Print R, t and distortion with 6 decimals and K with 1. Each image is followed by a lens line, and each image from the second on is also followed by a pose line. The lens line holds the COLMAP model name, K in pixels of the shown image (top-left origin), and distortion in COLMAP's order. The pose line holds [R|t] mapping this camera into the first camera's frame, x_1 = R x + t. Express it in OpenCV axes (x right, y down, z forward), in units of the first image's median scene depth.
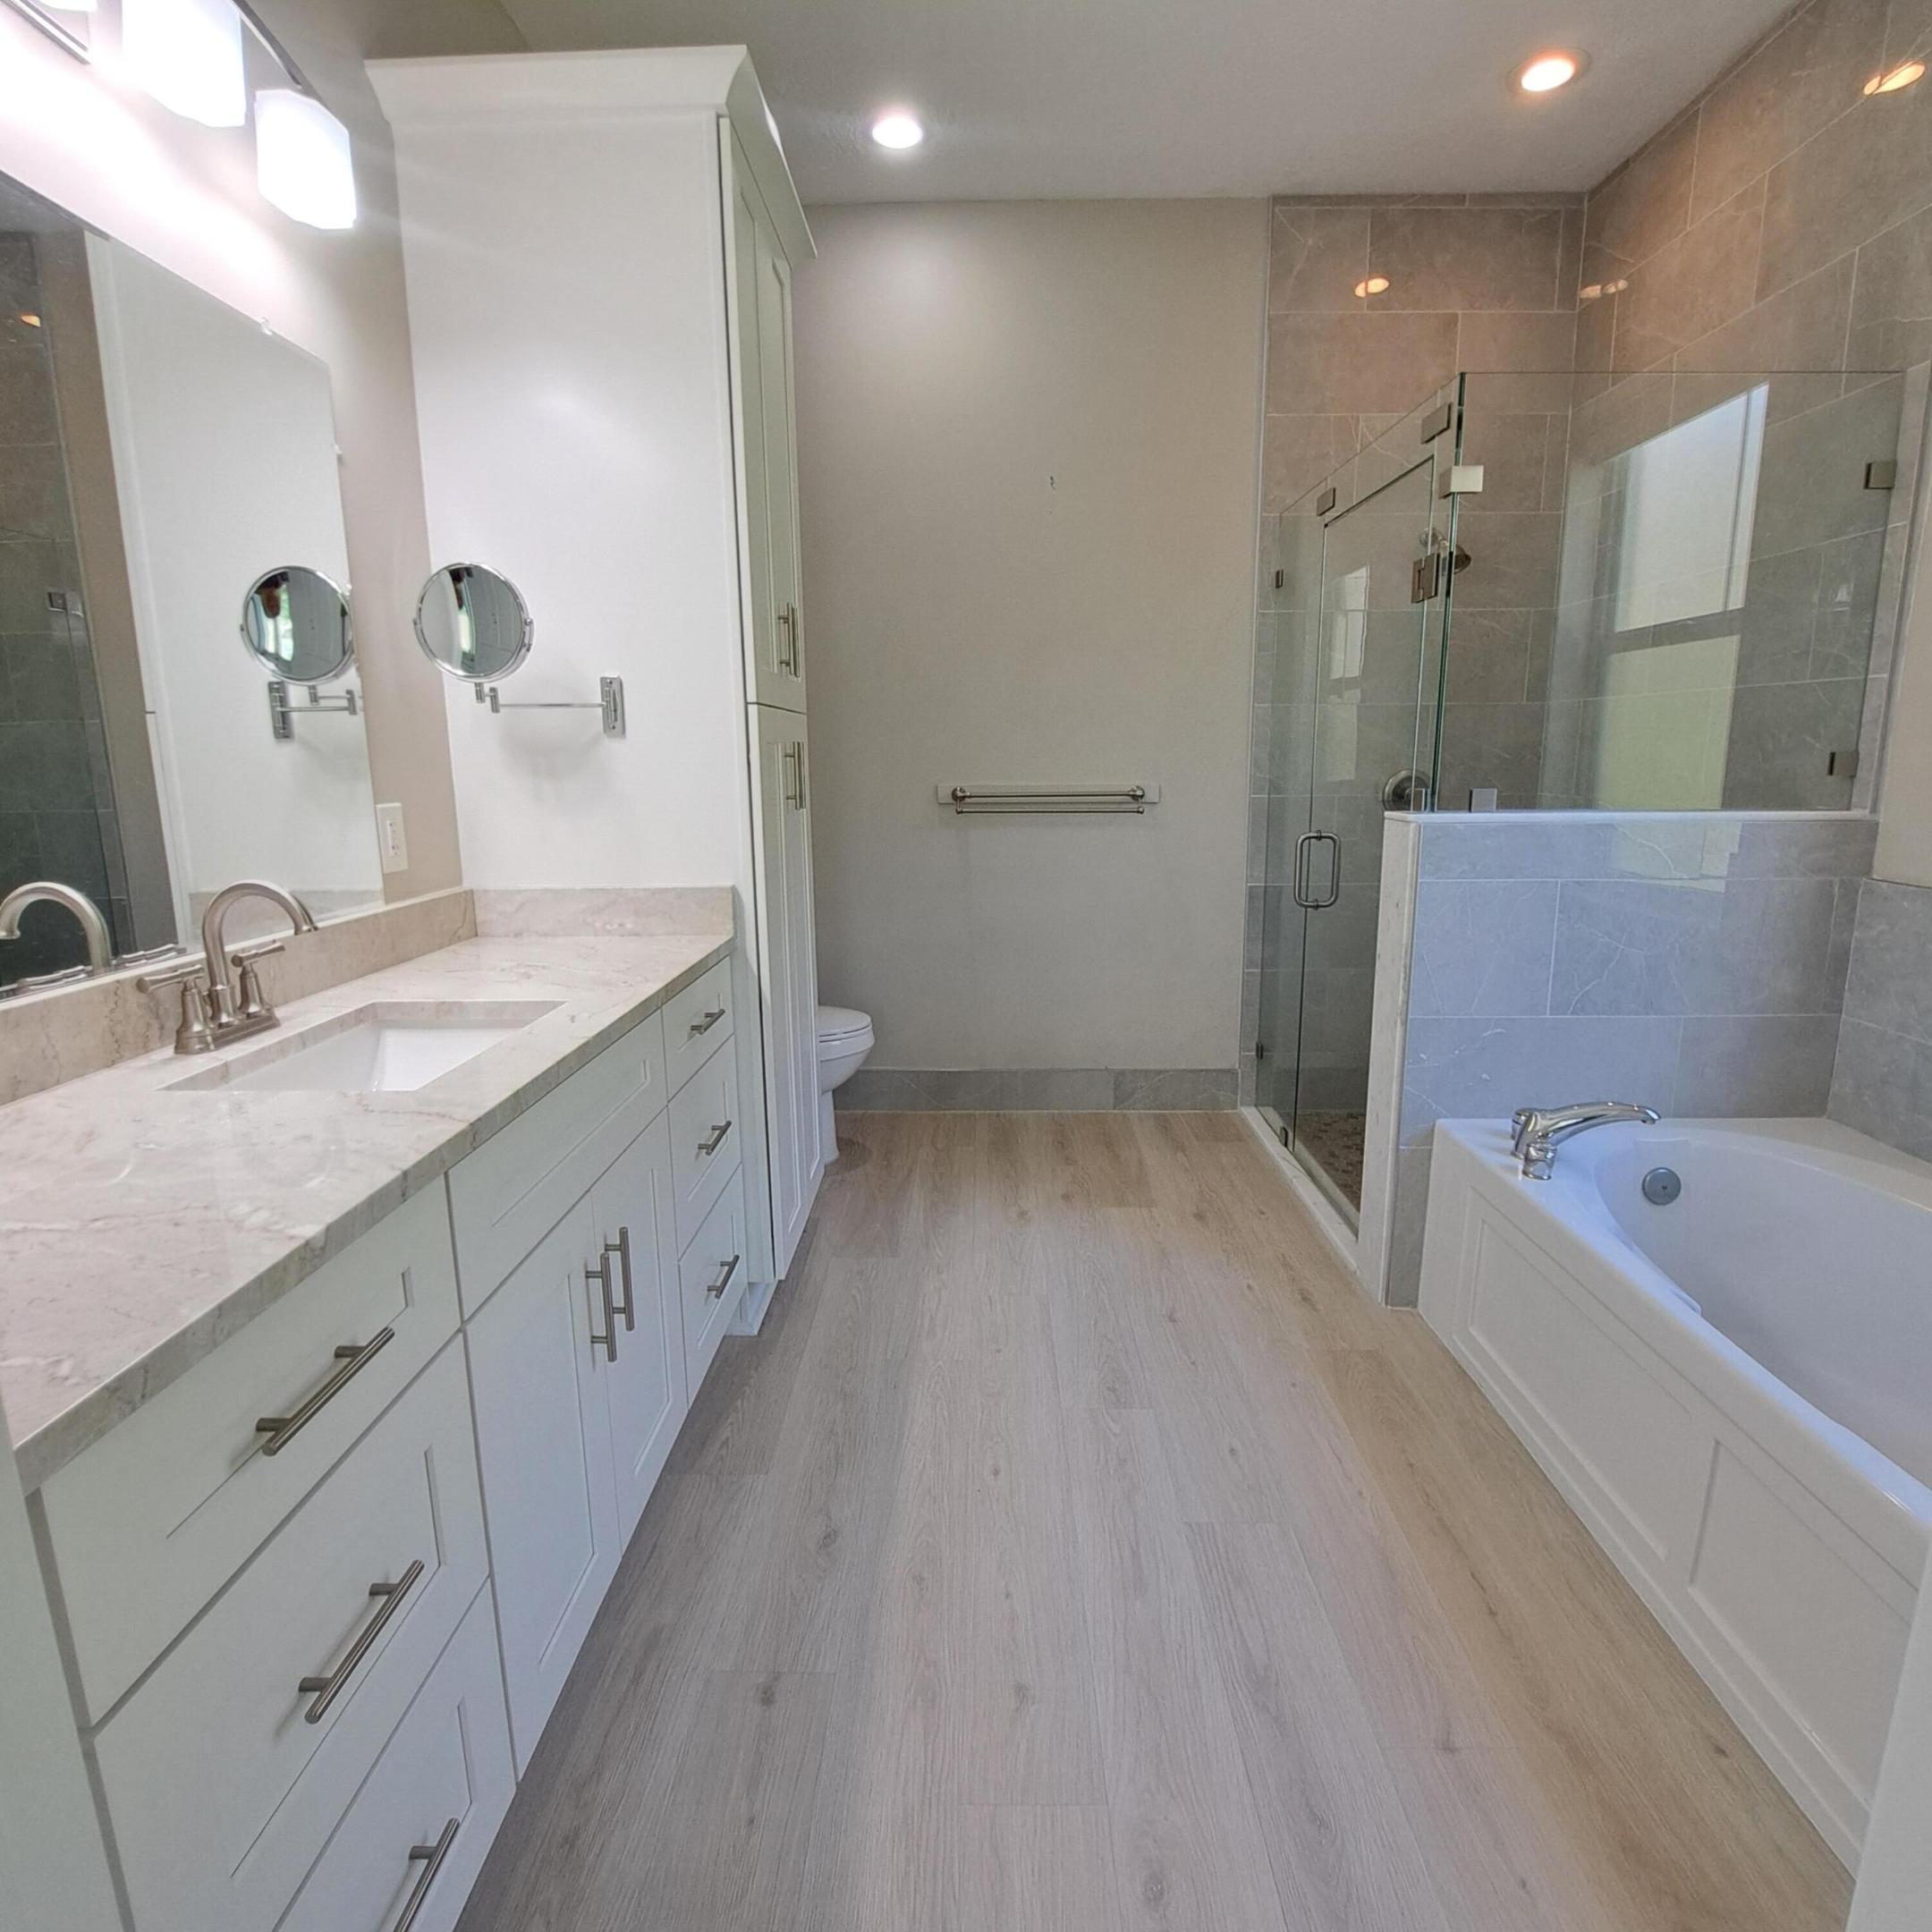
lens RADIAL K [[1027.5, 0, 960.8], [0, 1027.5, 962.1], [0, 0, 1]] dist [-0.011510, -0.004935]
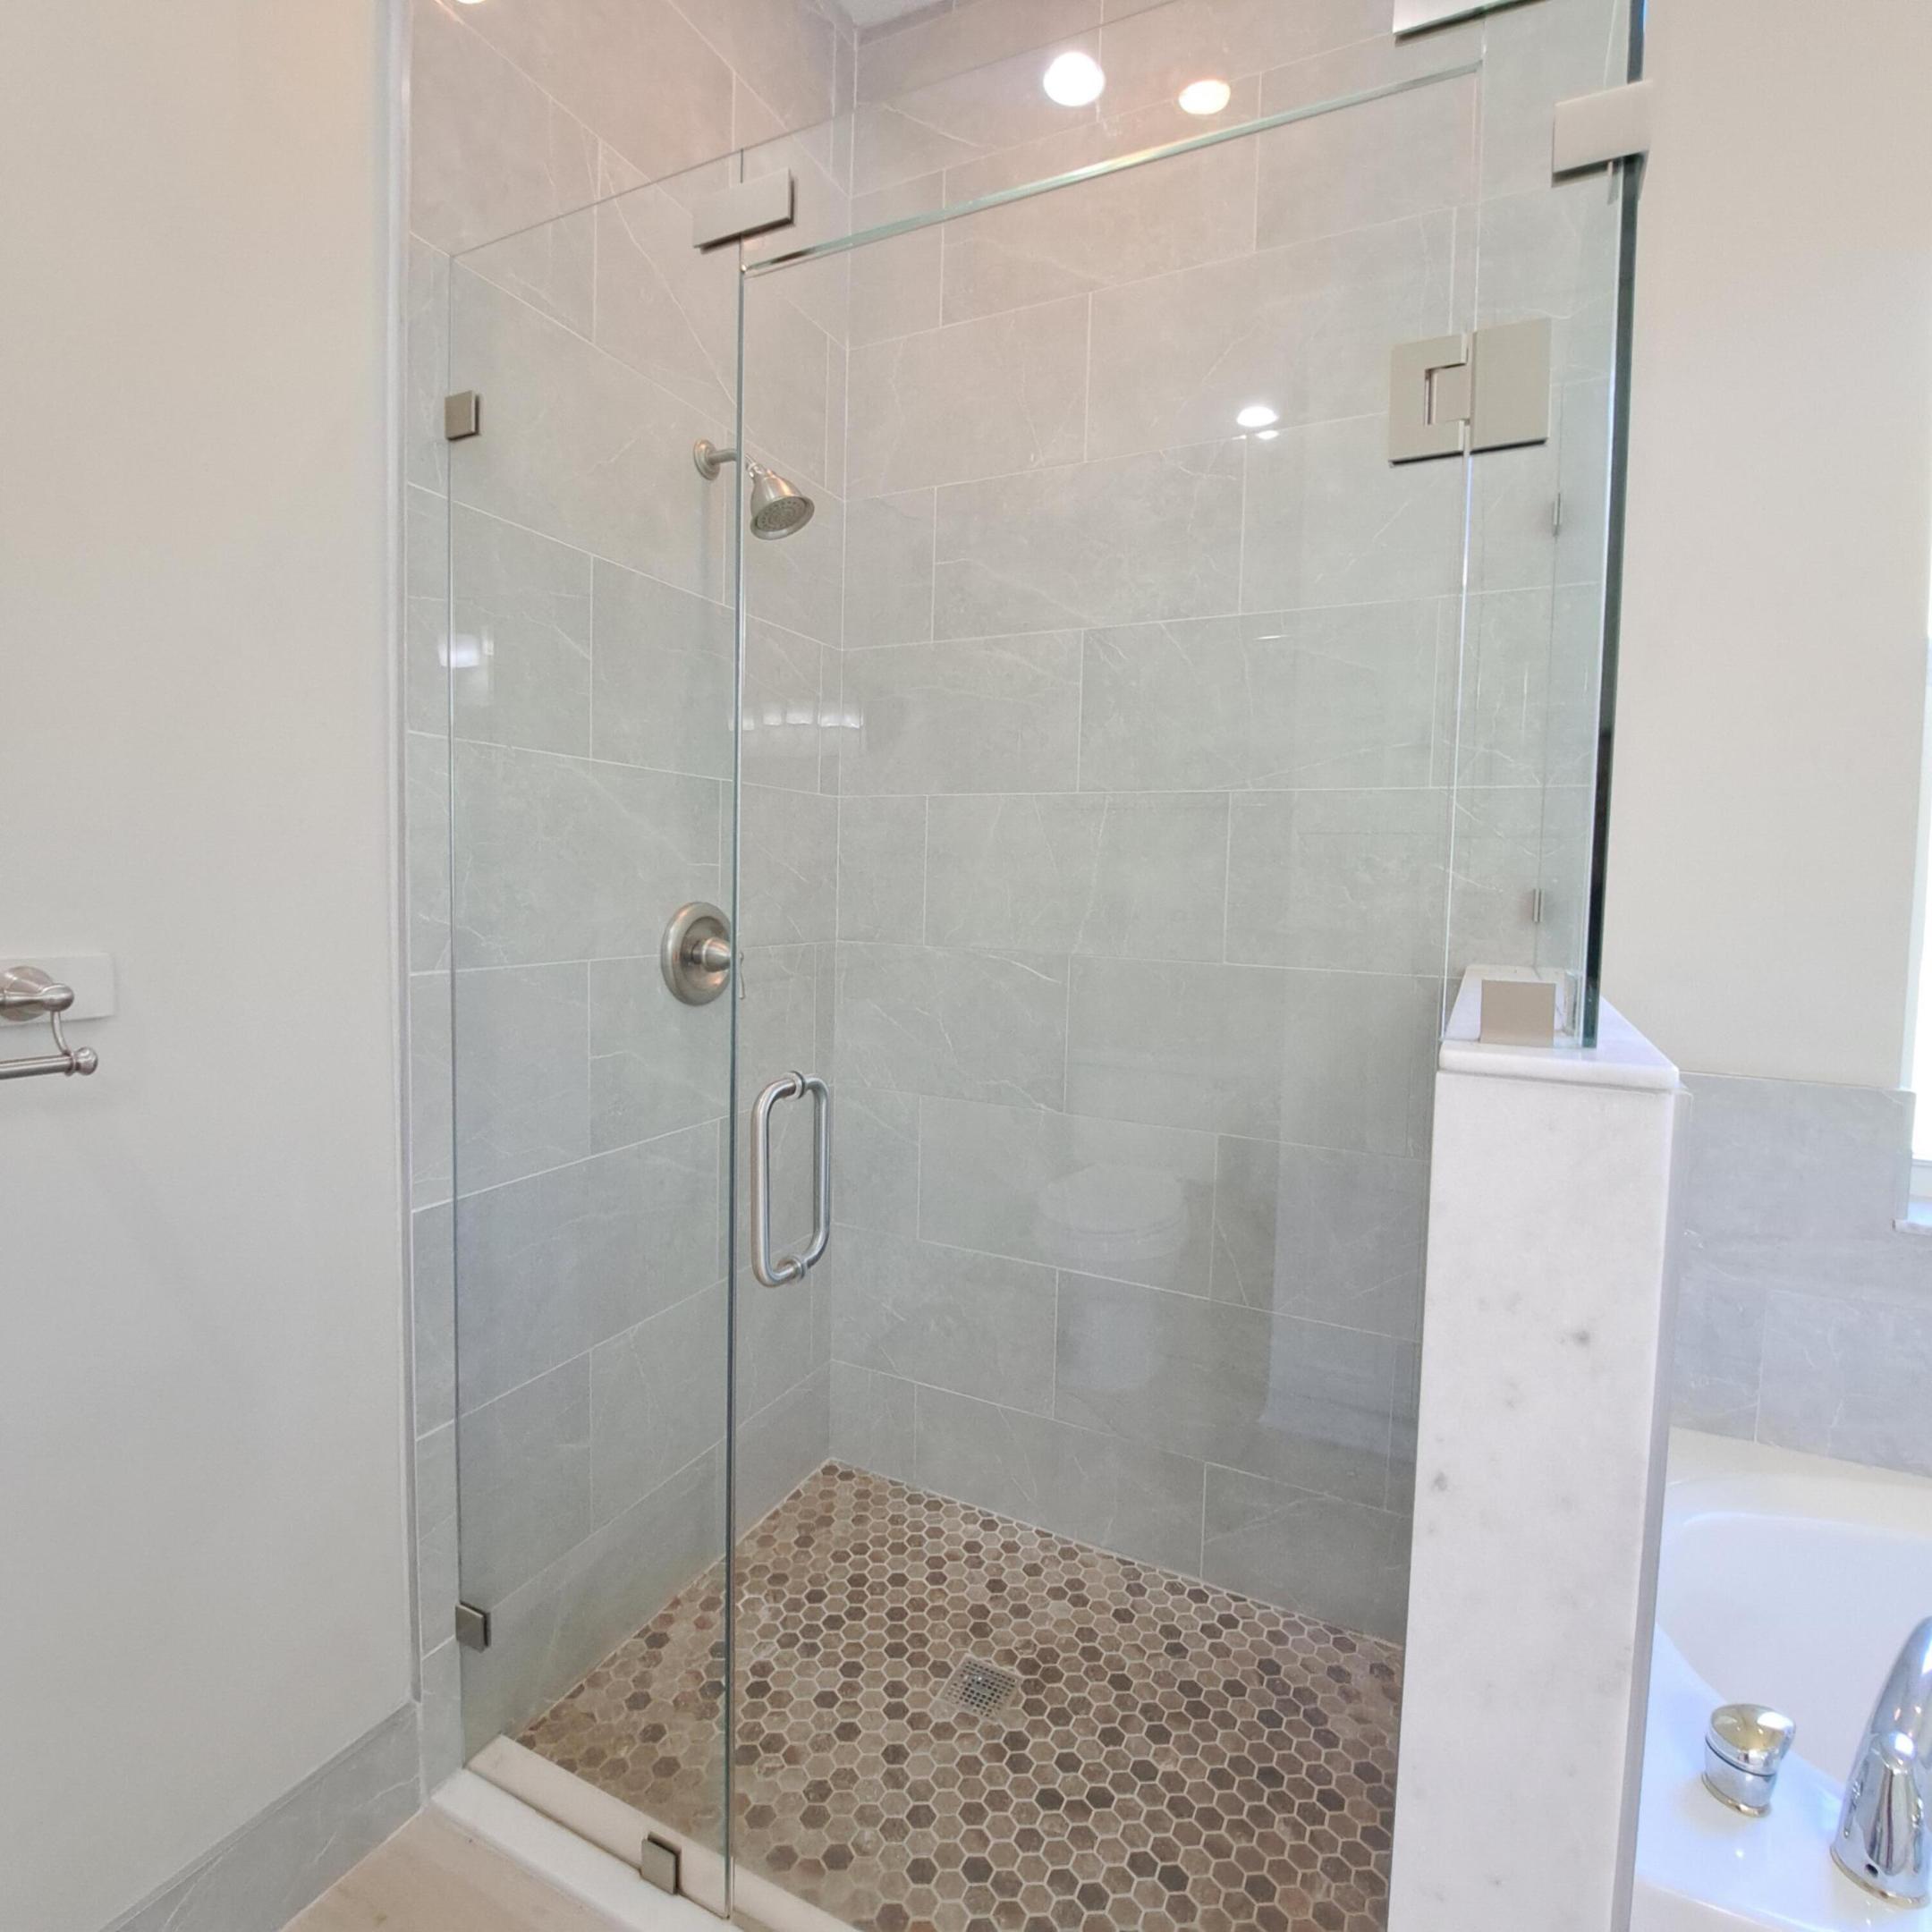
lens RADIAL K [[1027.5, 0, 971.4], [0, 1027.5, 936.9], [0, 0, 1]] dist [-0.011510, -0.004935]
pose [[0.421224, -0.033523, 0.906337, 0.035277], [0.154239, 0.987408, -0.035162, -0.131165], [-0.893745, 0.154603, 0.421091, 0.661088]]
